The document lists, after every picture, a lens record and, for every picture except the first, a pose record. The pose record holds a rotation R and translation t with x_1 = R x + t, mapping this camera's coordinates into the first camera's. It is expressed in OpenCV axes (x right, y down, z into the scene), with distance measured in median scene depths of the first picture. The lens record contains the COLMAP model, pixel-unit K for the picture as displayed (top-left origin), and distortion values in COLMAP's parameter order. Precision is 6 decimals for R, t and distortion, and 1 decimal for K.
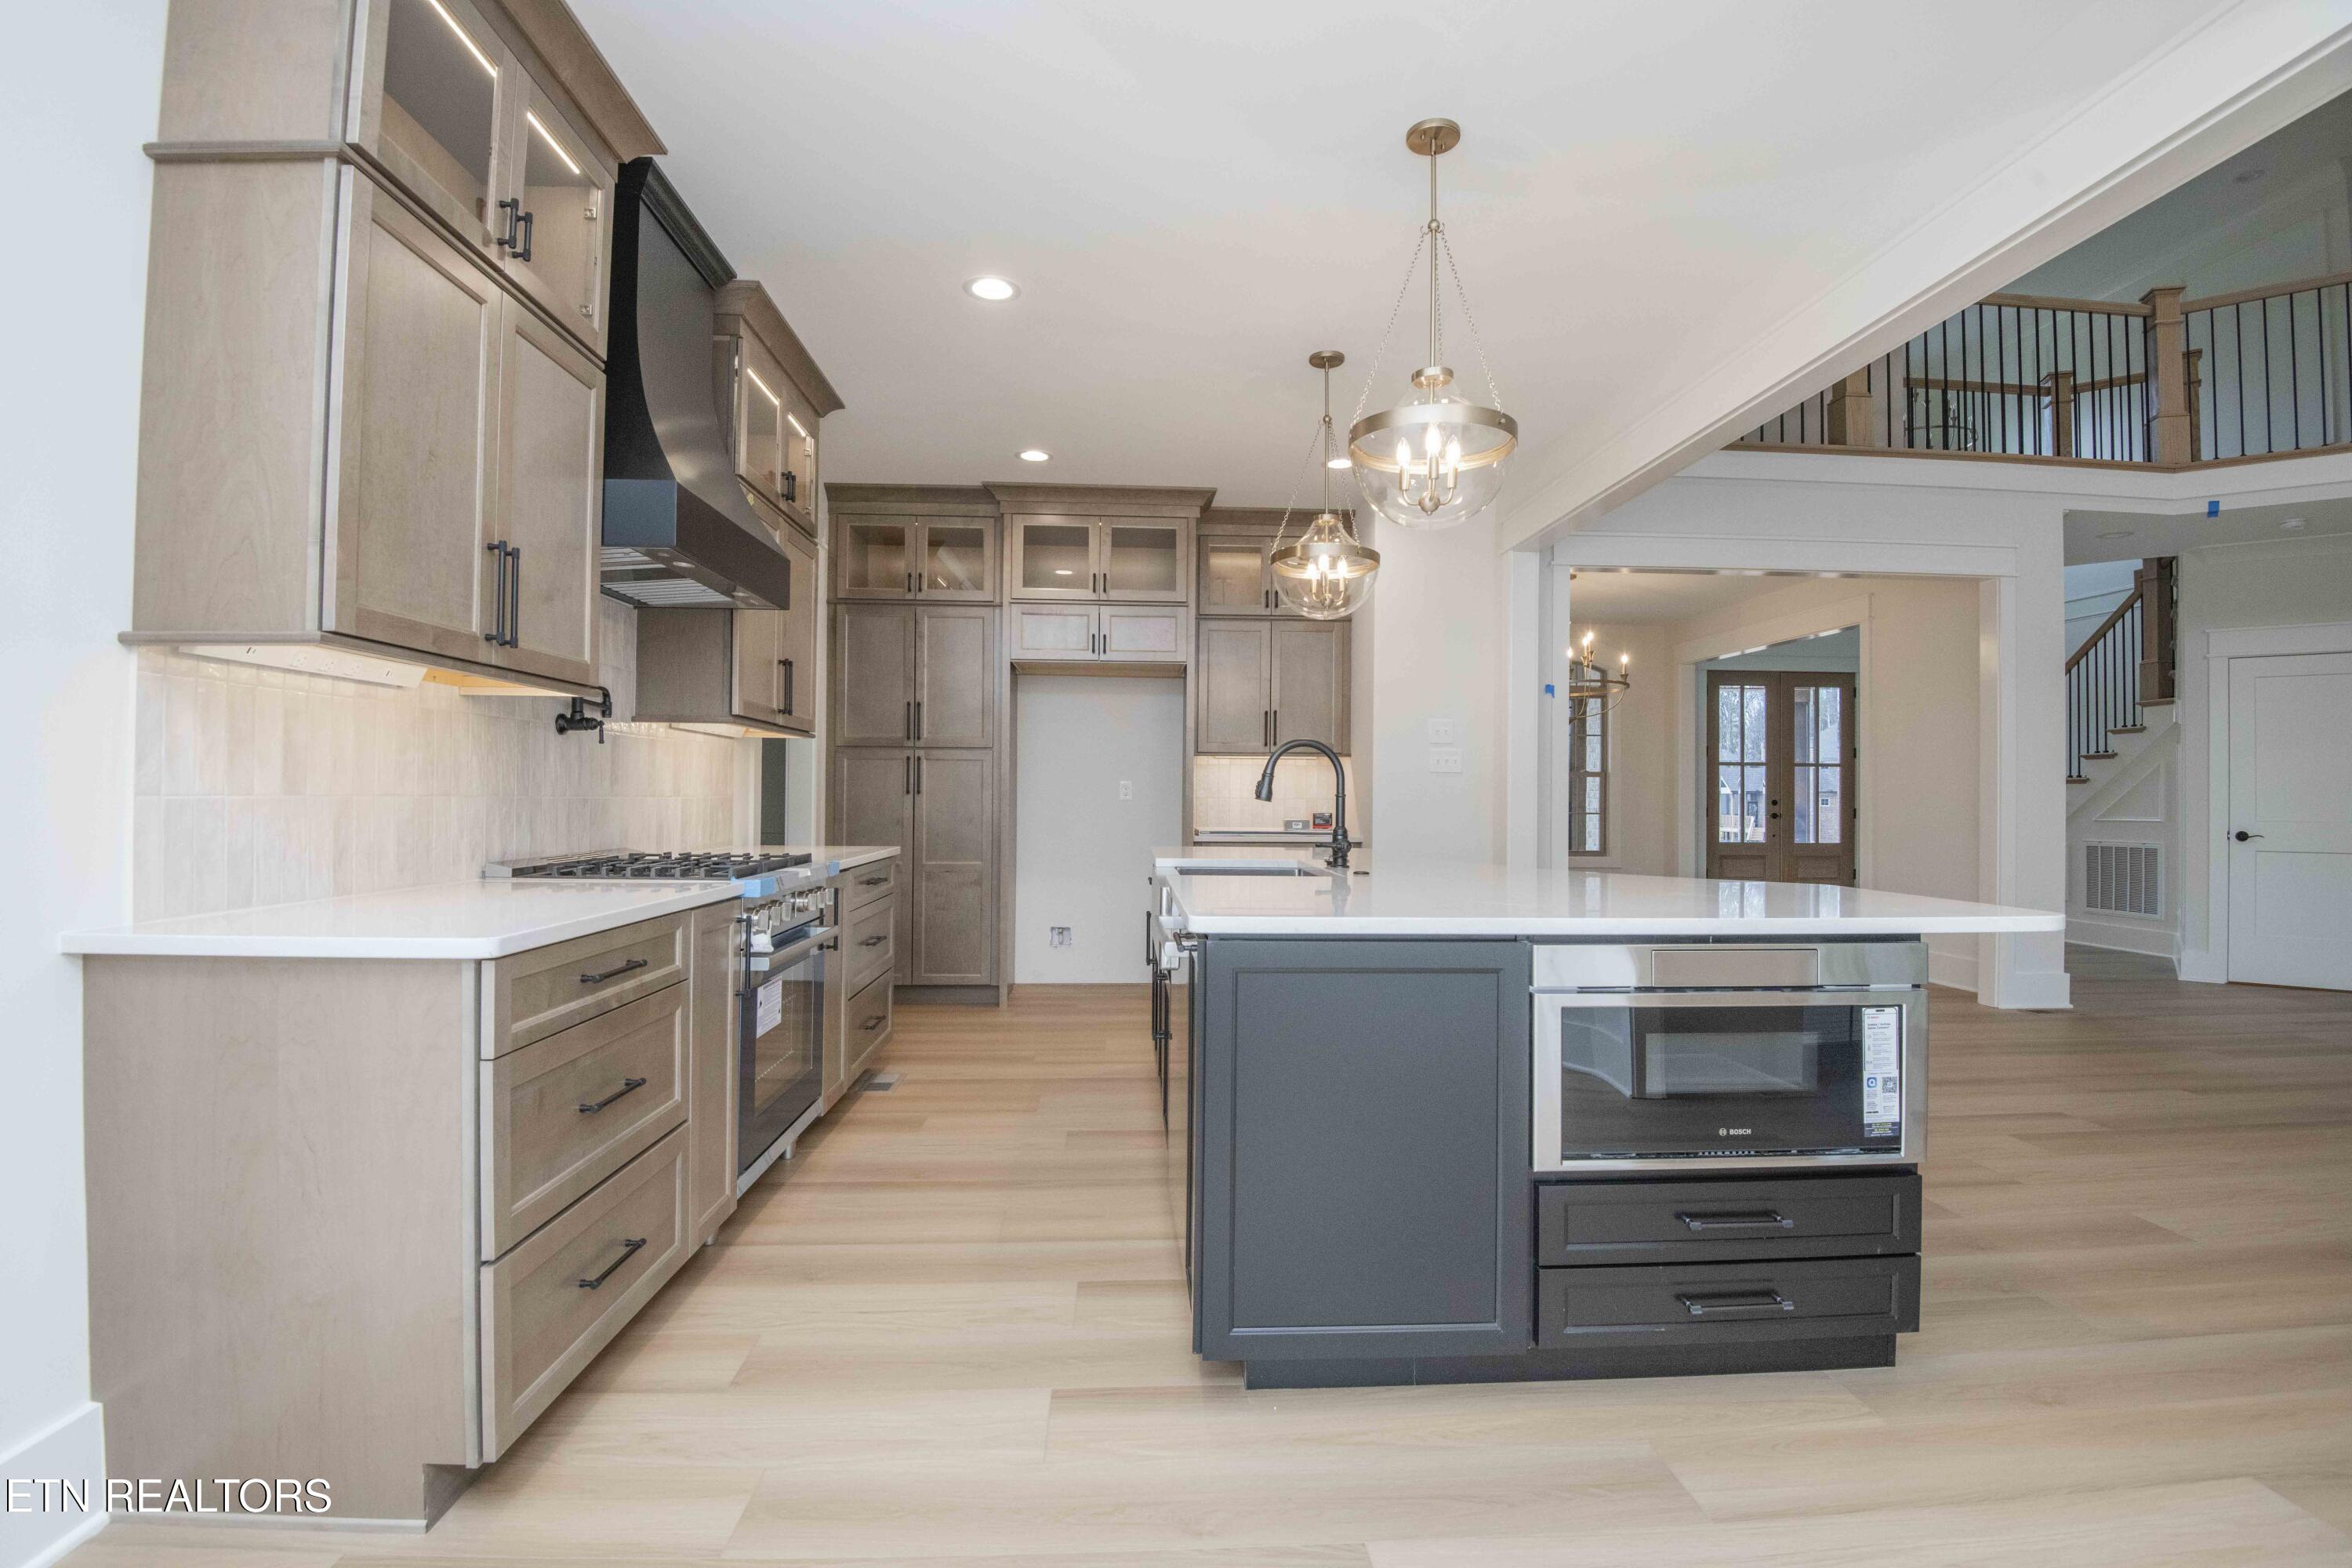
lens RADIAL K [[1090.5, 0, 1180.5], [0, 1090.5, 788.4], [0, 0, 1]] dist [-0.017757, -0.015054]
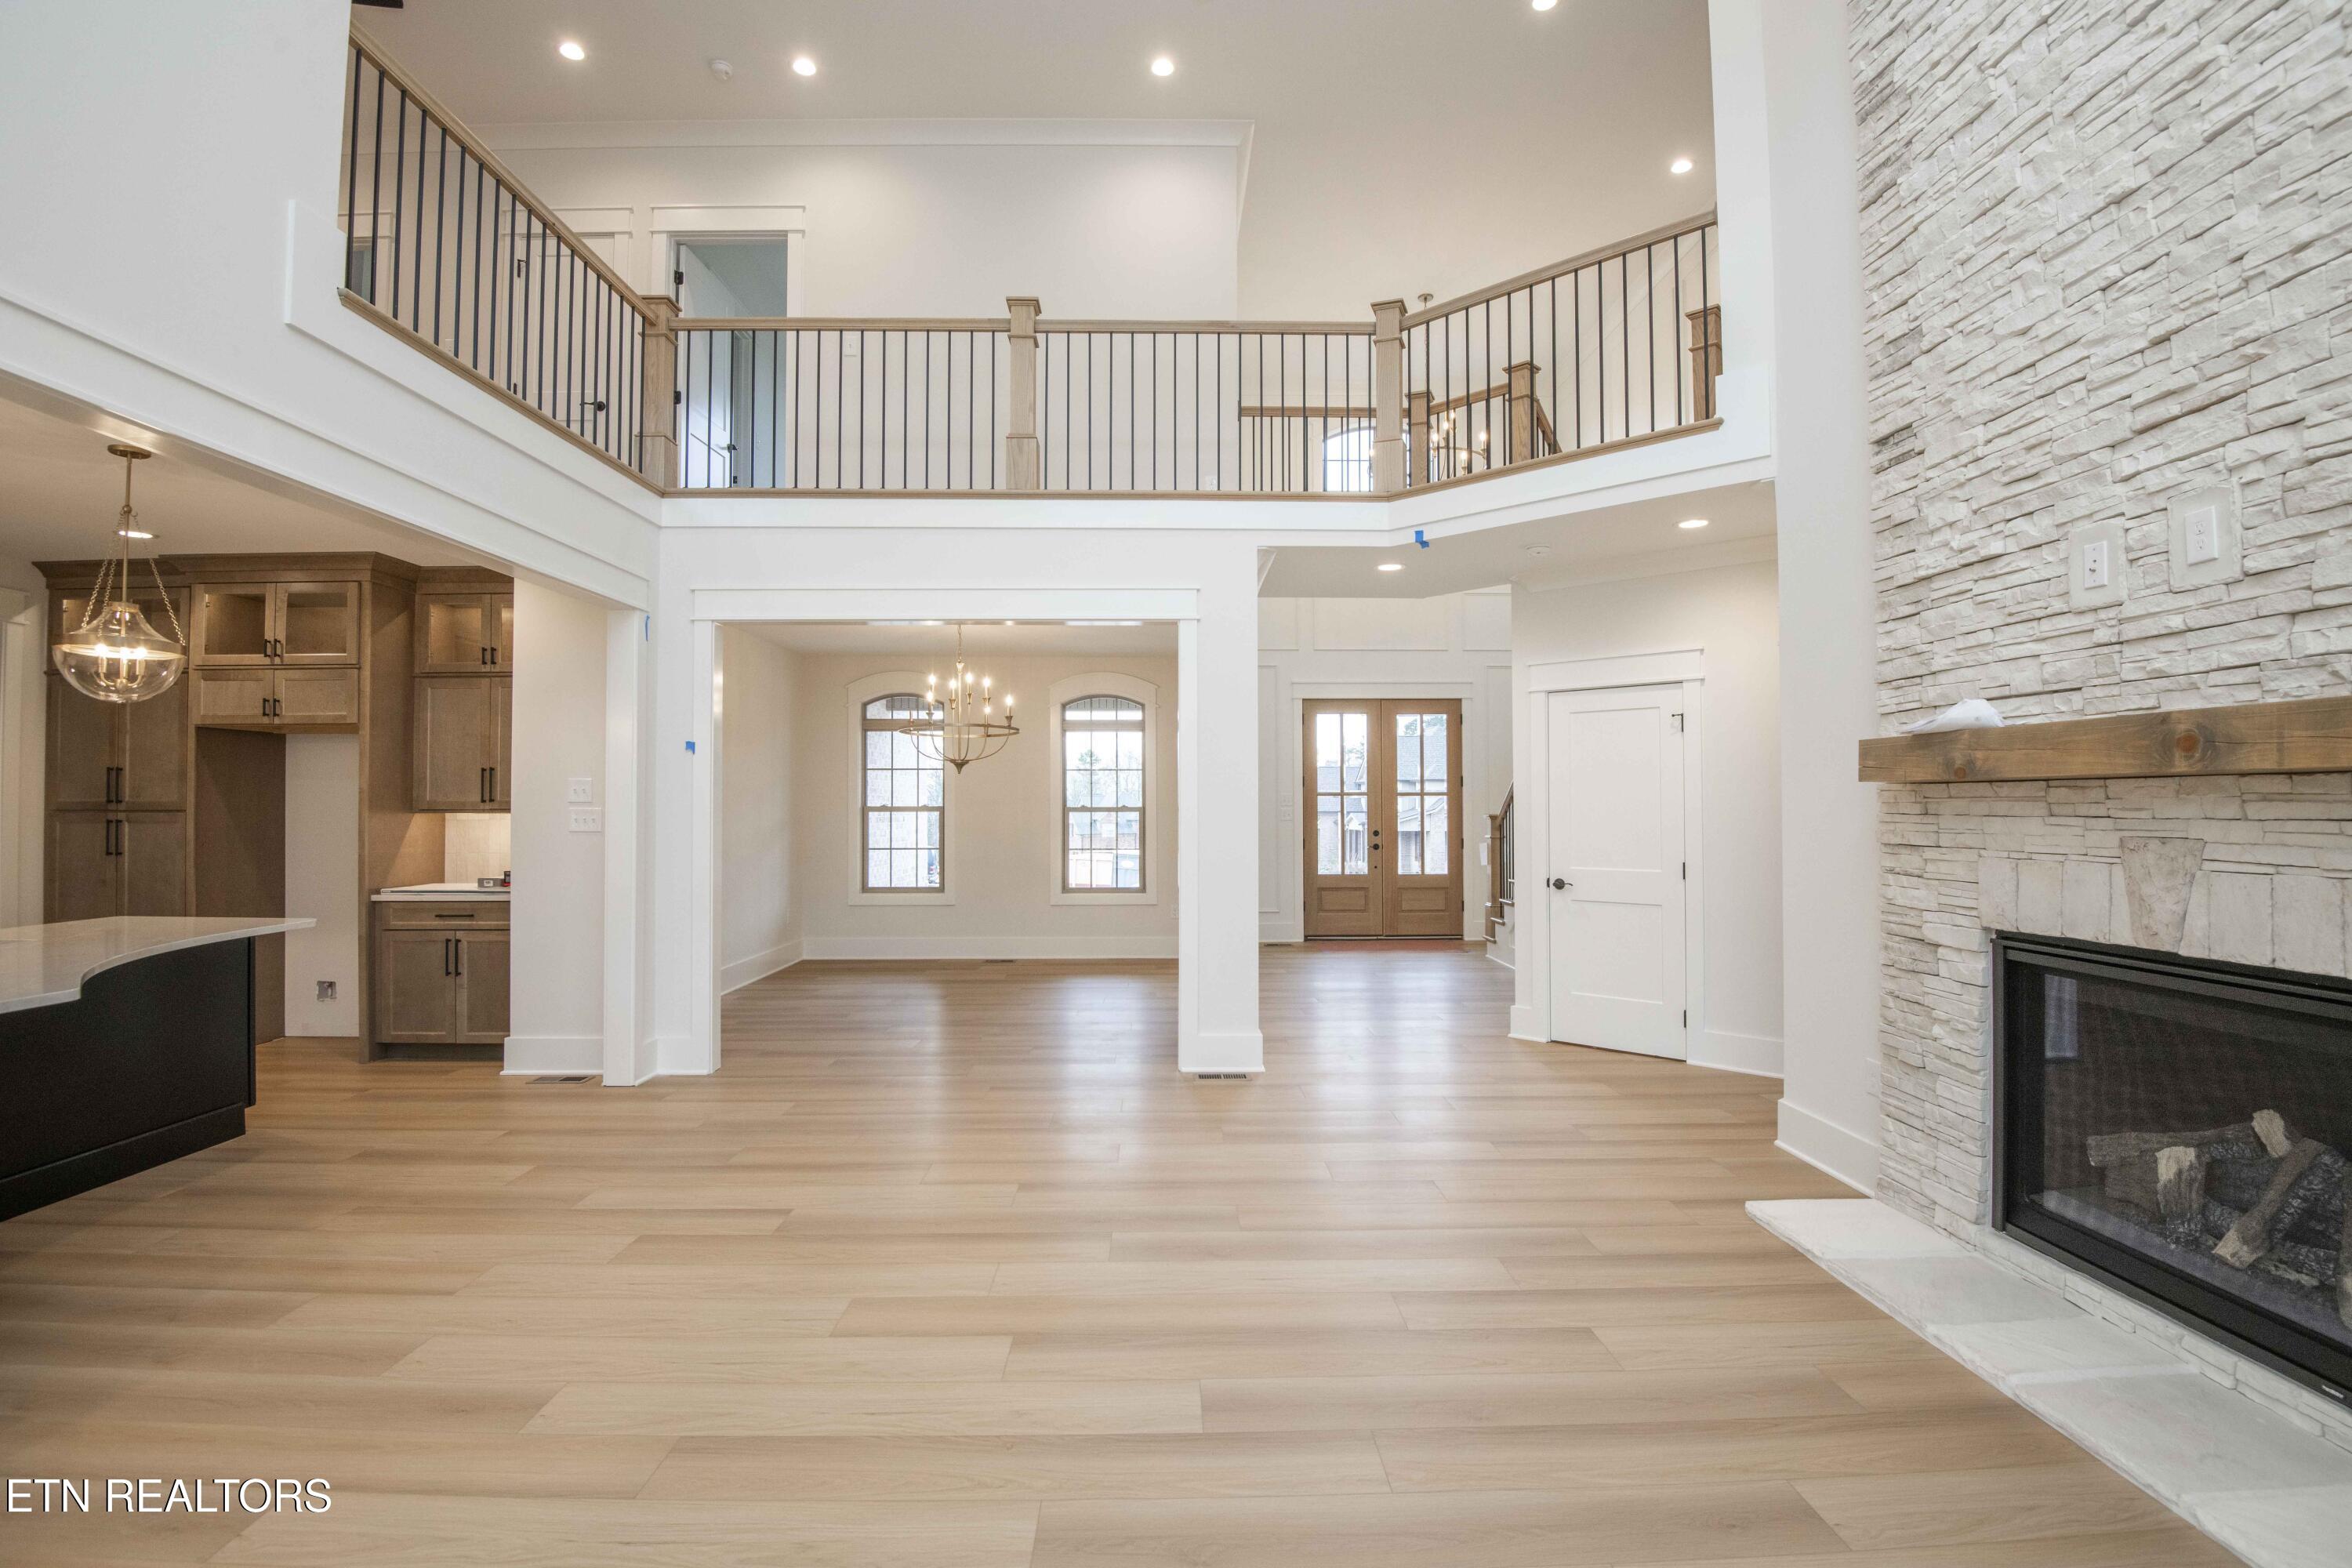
lens RADIAL K [[1090.5, 0, 1183.1], [0, 1090.5, 784.1], [0, 0, 1]] dist [-0.017757, -0.015054]
pose [[0.999374, -0.011912, -0.033310, 0.652486], [0.011447, 0.999835, -0.014103, -0.030126], [0.033473, 0.013713, 0.999346, 0.026932]]
